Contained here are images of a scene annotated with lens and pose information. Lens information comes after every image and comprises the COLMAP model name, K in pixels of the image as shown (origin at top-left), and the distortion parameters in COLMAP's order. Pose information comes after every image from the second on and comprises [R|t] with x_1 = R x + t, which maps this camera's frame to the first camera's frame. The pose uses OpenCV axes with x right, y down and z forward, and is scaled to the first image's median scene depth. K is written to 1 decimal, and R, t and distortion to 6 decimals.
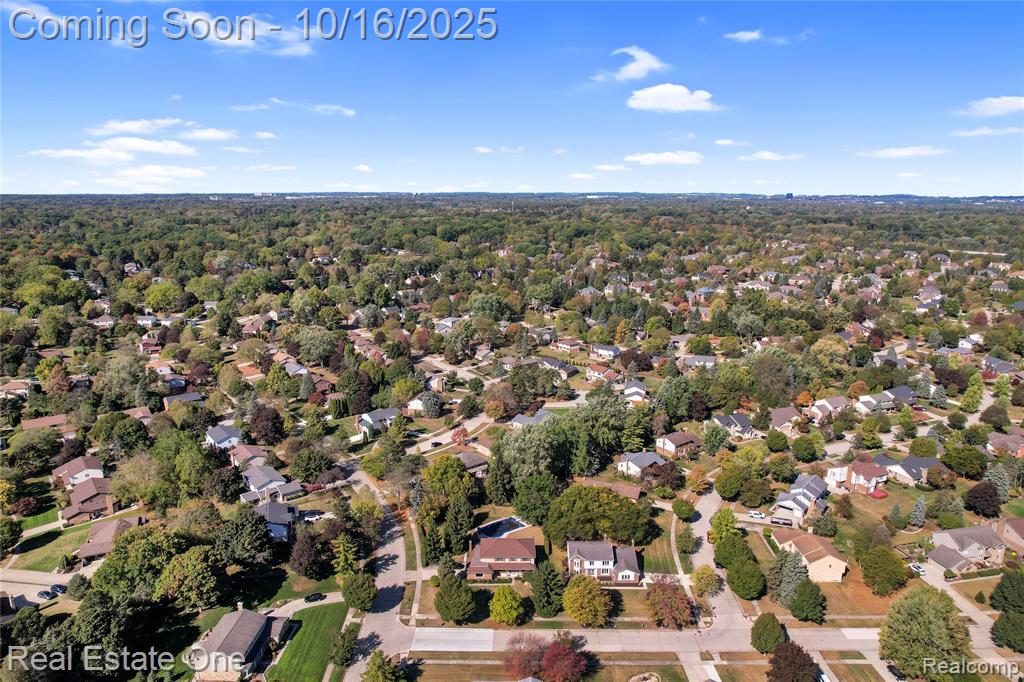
lens RADIAL K [[660.7, 0, 512.0], [0, 660.7, 341.0], [0, 0, 1]] dist [-0.057712, 0.059243]
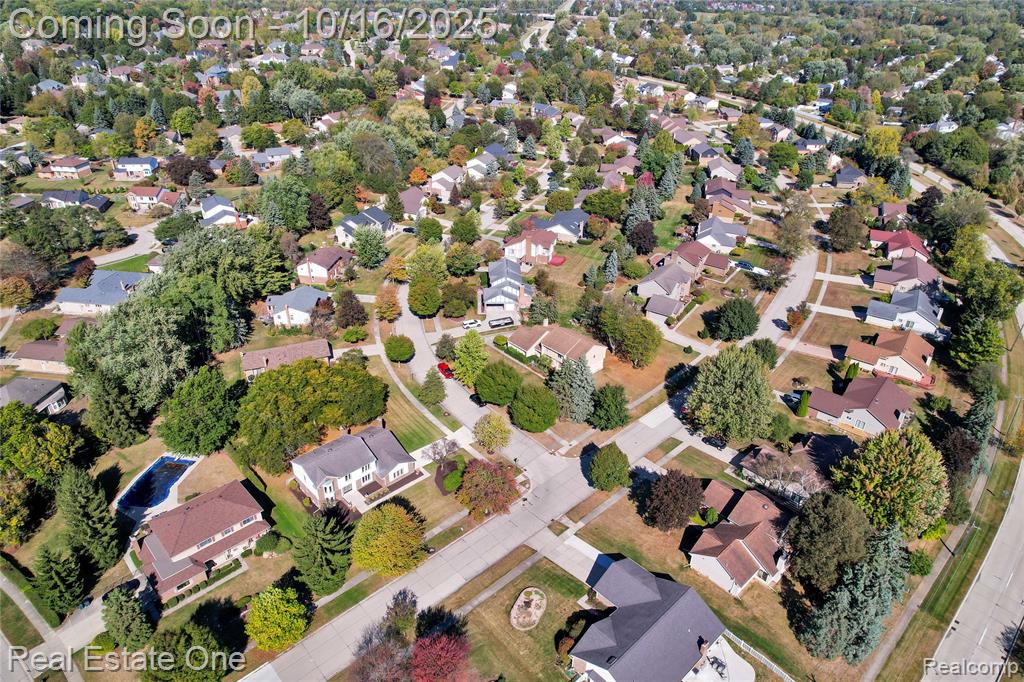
lens RADIAL K [[660.7, 0, 512.0], [0, 660.7, 341.0], [0, 0, 1]] dist [-0.057712, 0.059243]
pose [[0.729093, -0.339397, 0.594334, -0.087663], [0.142707, 0.924683, 0.352981, -0.000281], [-0.669371, -0.172540, 0.722615, 0.357045]]
